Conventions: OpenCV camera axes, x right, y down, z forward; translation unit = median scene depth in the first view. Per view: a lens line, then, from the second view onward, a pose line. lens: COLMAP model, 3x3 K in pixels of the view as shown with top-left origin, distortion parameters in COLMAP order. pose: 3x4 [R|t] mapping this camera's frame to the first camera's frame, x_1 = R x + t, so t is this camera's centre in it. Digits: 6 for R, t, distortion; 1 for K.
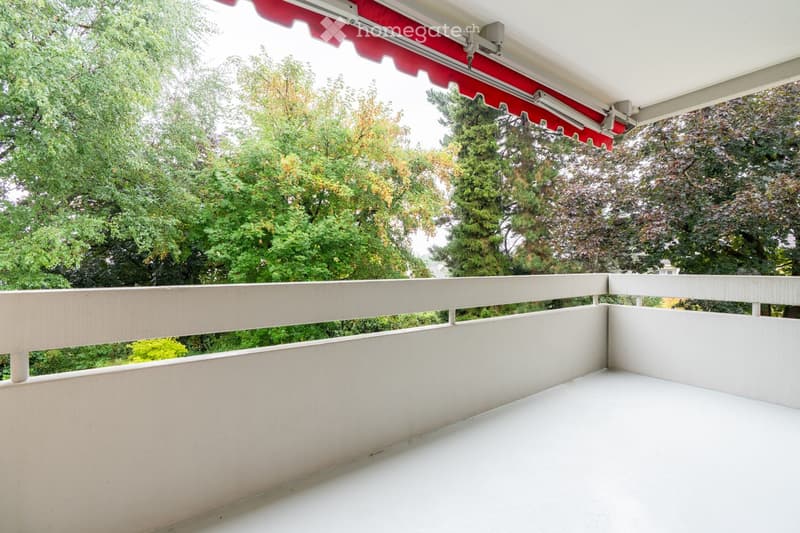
lens RADIAL K [[360.4, 0, 399.7], [0, 360.4, 265.8], [0, 0, 1]] dist [0.001538, 0.001223]
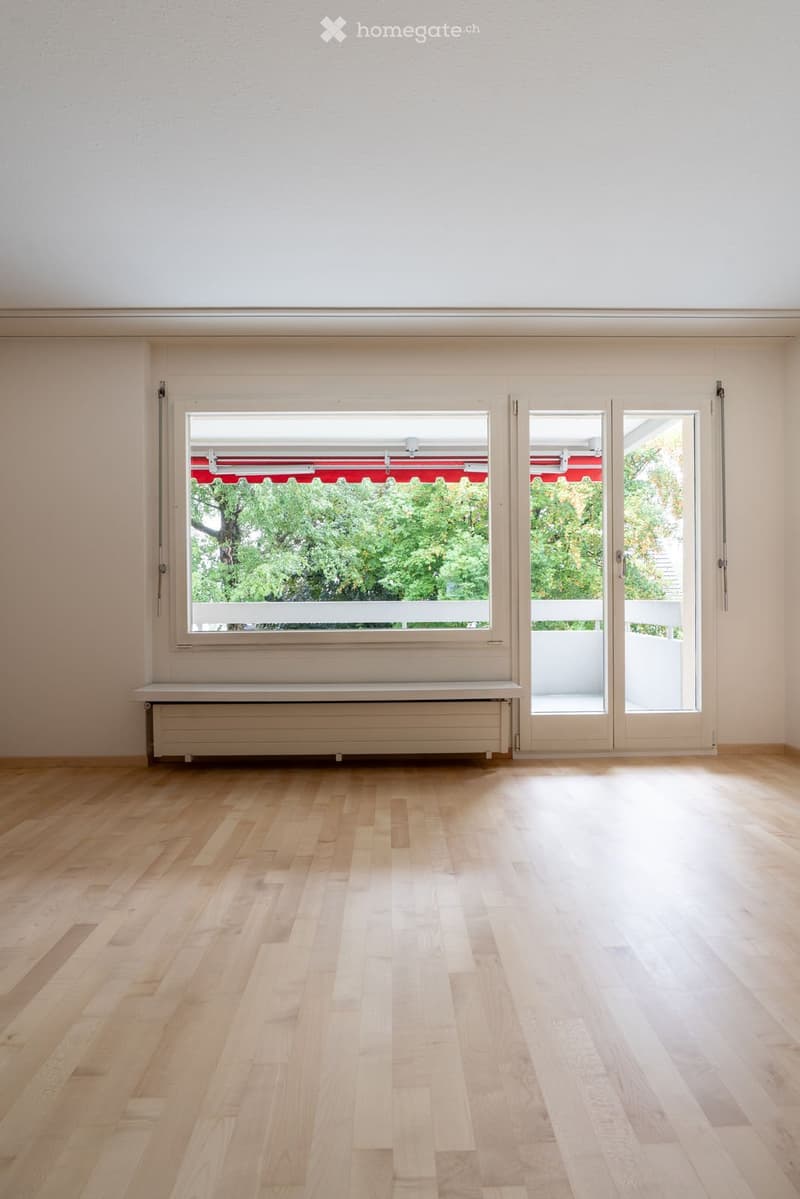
lens RADIAL K [[540.2, 0, 387.5], [0, 540.2, 592.9], [0, 0, 1]] dist [0.001538, 0.001223]
pose [[0.818586, -0.005275, -0.574360, 0.331016], [0.002422, 0.999981, -0.005732, 0.003974], [0.574379, 0.003301, 0.818583, -0.212300]]
